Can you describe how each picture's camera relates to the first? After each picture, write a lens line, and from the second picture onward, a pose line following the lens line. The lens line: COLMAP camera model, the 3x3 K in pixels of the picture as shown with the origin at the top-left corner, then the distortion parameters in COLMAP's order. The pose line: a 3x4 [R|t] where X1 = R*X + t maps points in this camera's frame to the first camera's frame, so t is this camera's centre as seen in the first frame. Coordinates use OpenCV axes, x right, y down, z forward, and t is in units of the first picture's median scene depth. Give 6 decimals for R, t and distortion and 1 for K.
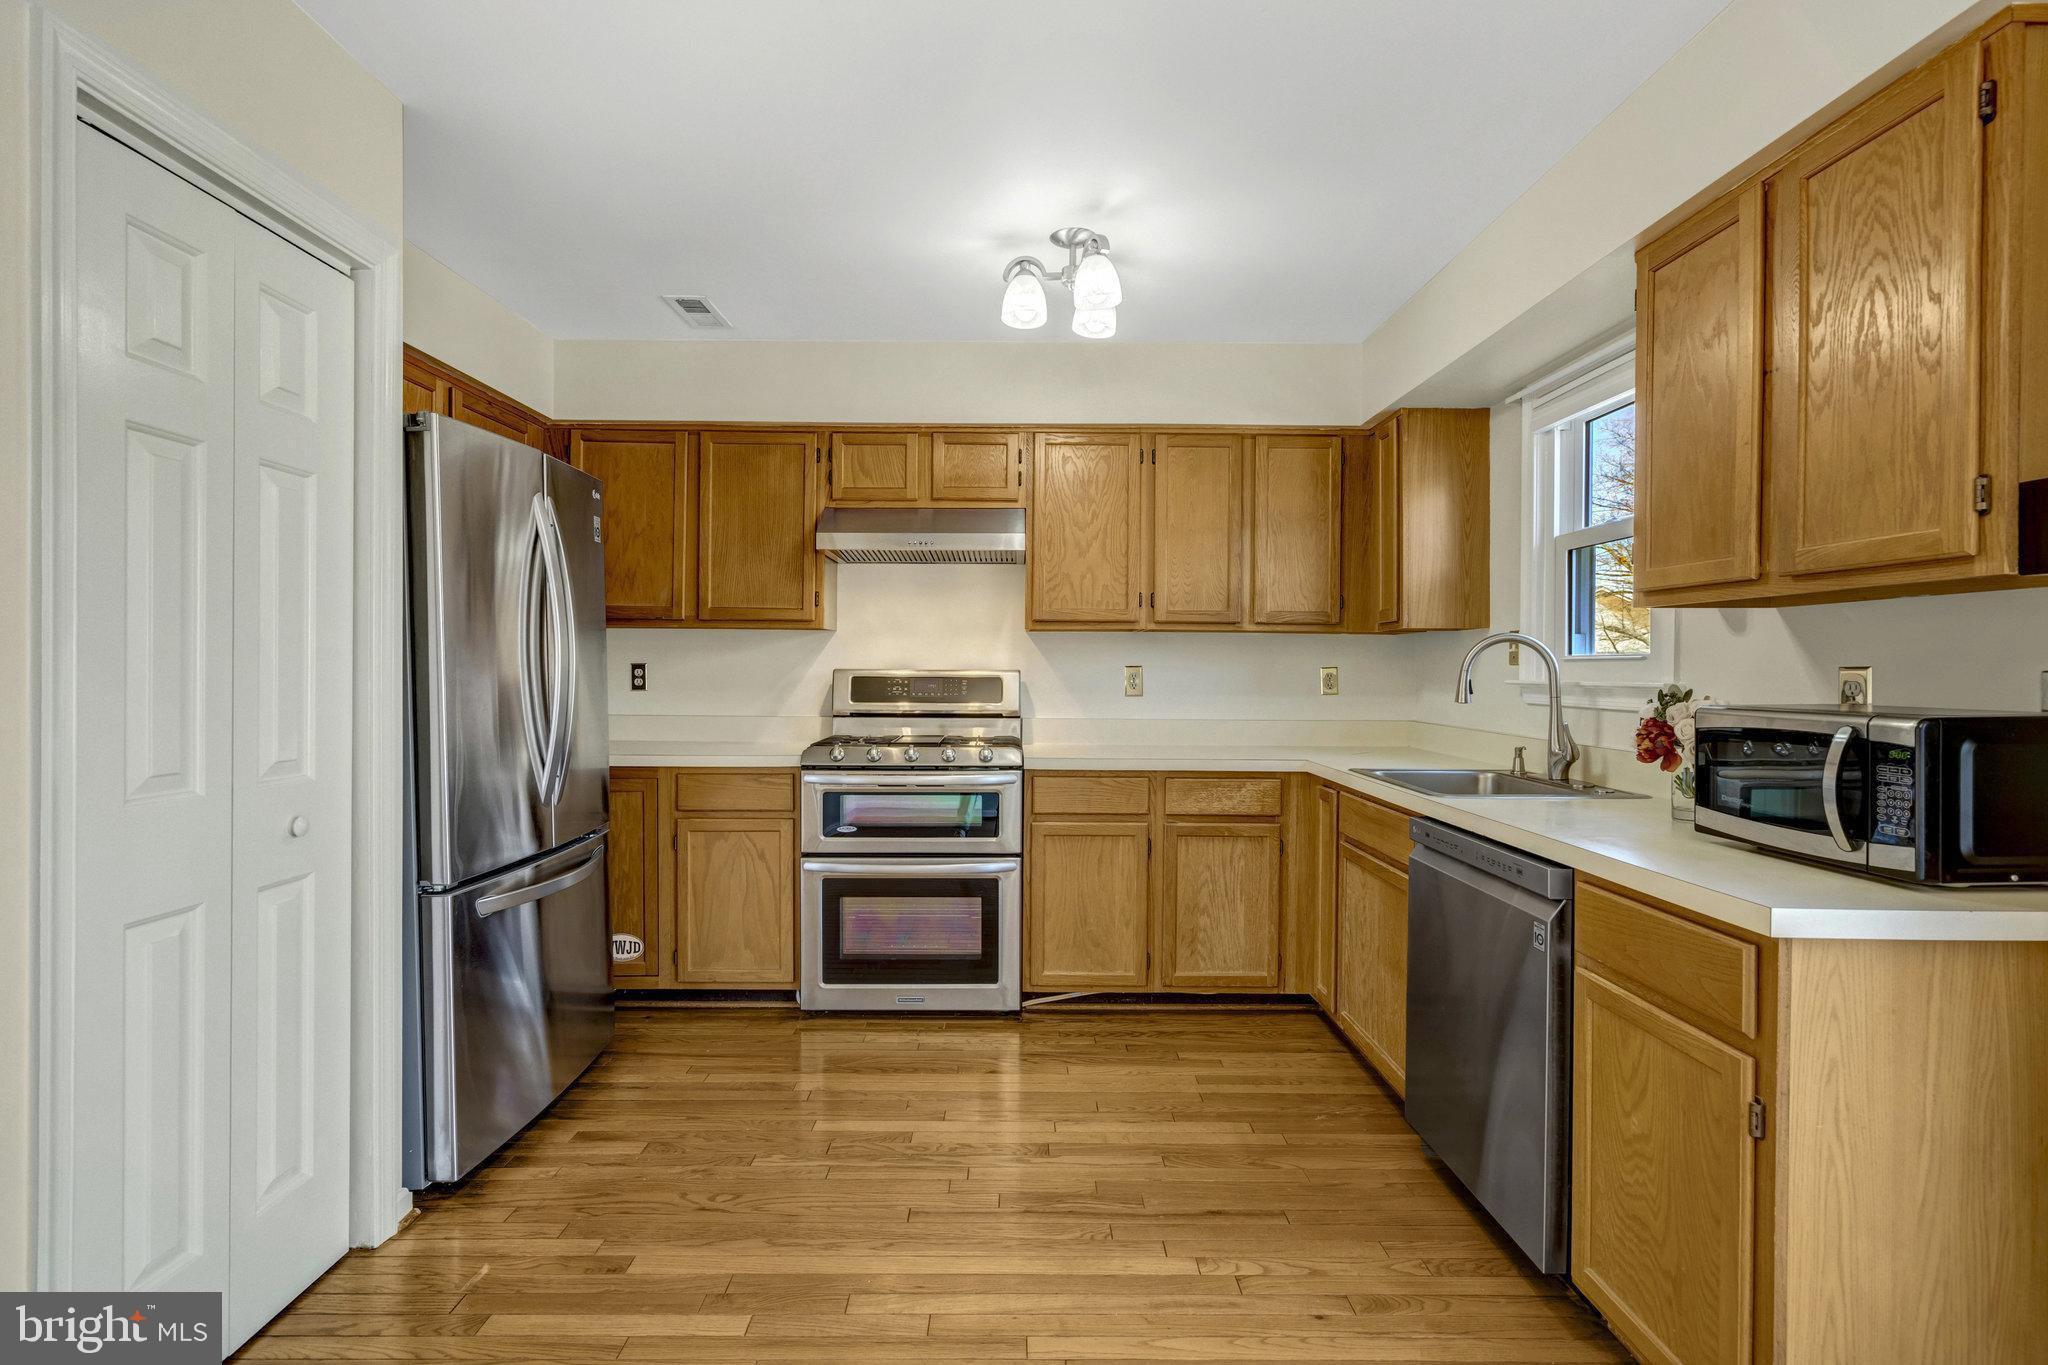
lens RADIAL K [[937.1, 0, 1015.8], [0, 937.1, 673.5], [0, 0, 1]] dist [-0.005772, 0.001174]
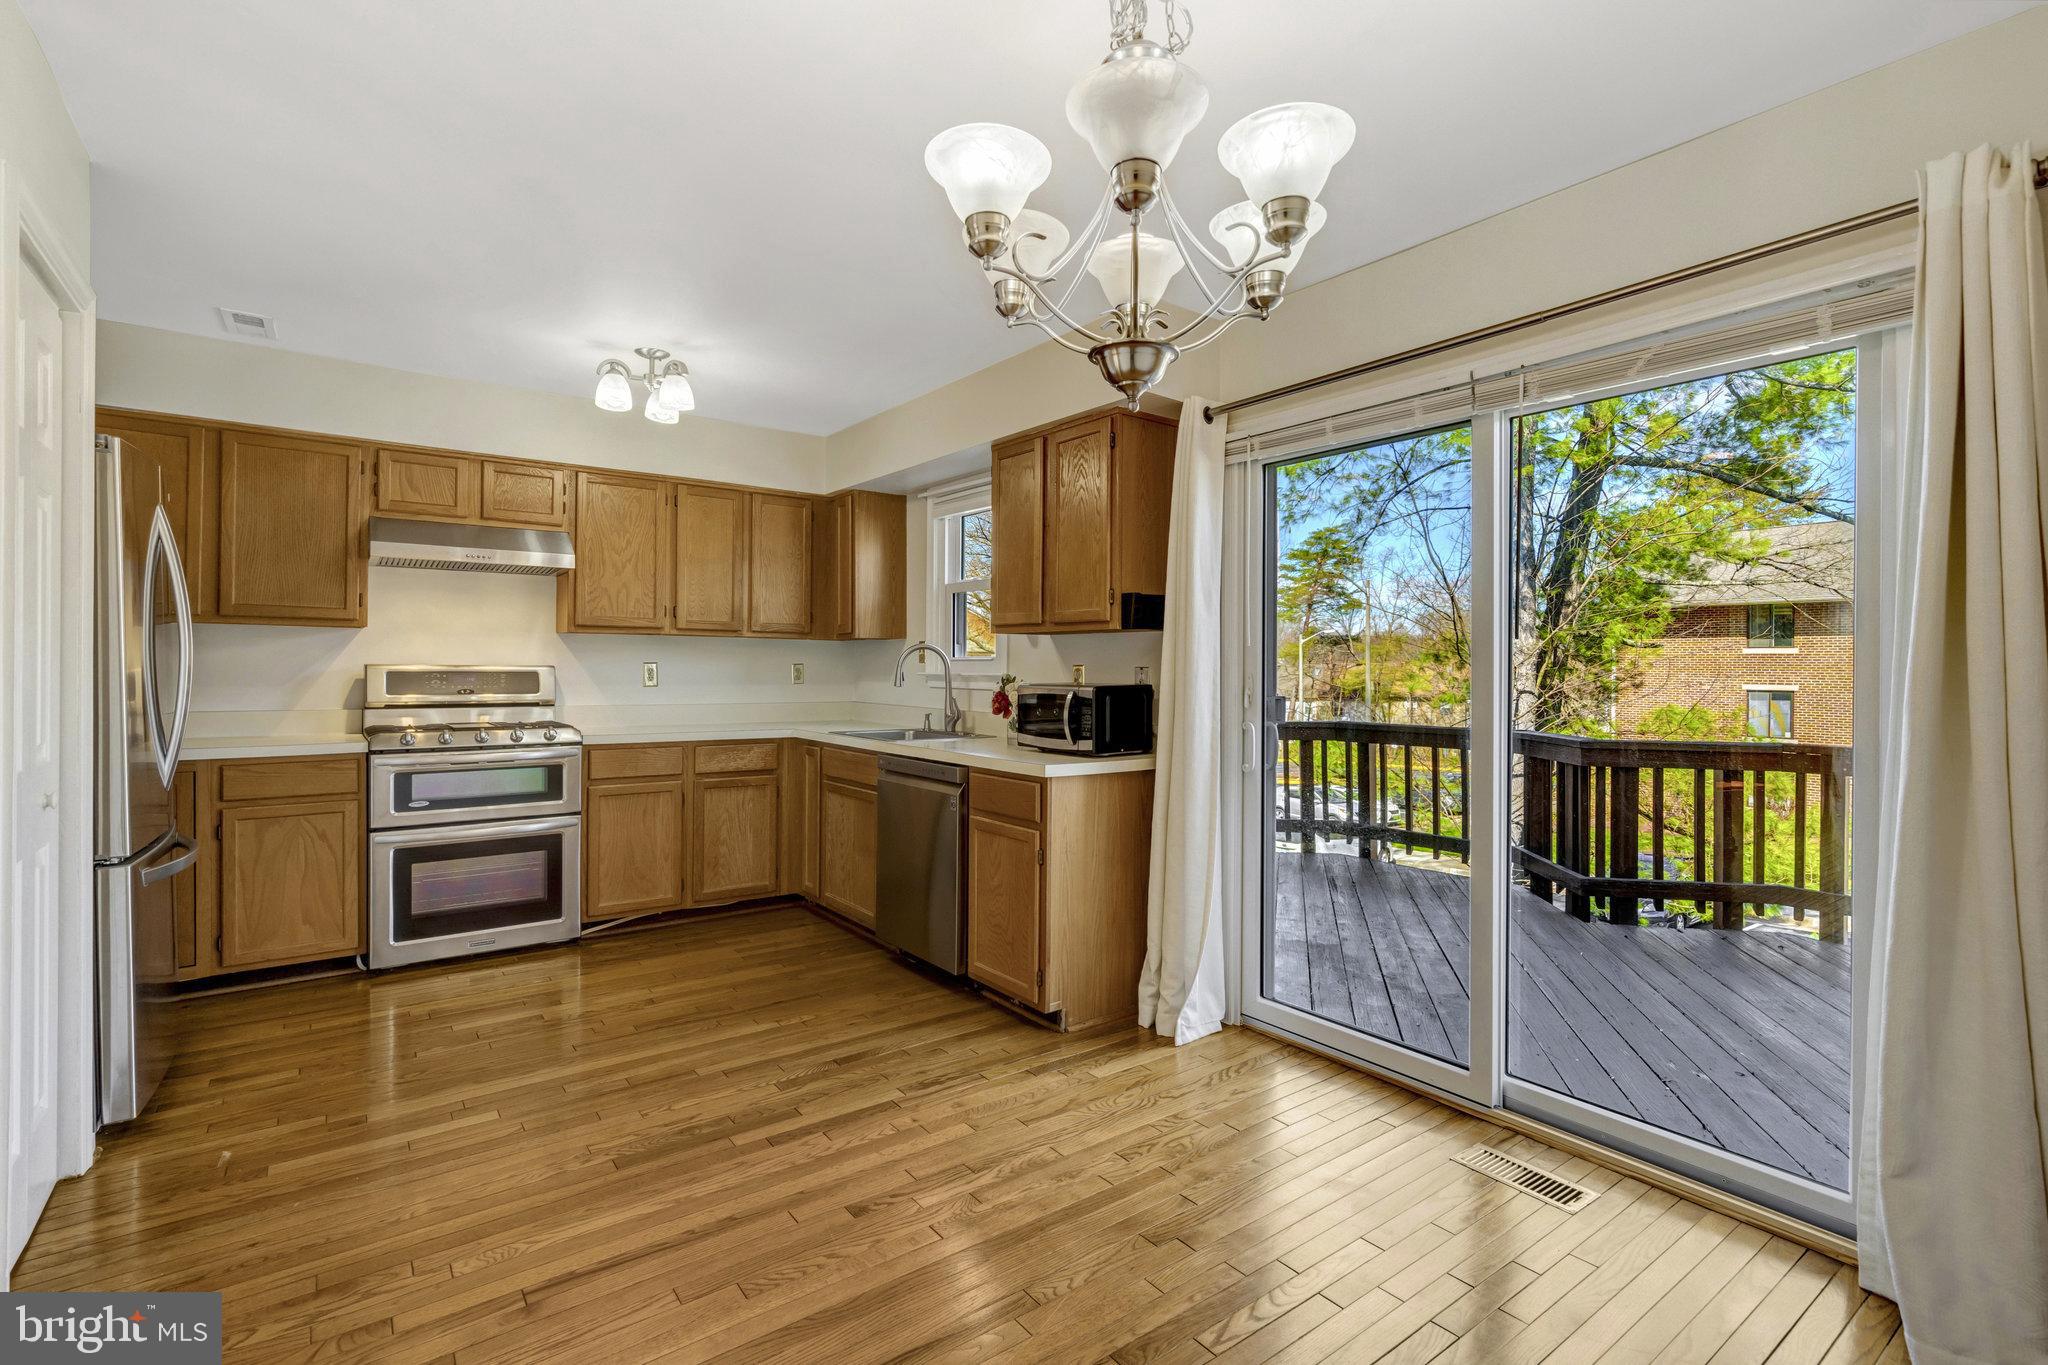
lens RADIAL K [[944.1, 0, 1012.8], [0, 944.1, 667.5], [0, 0, 1]] dist [-0.004785, 0.000836]
pose [[0.806216, -0.000434, 0.591621, -0.275734], [0.000487, 1.000000, 0.000070, -0.001181], [-0.591621, 0.000232, 0.806216, -0.360650]]
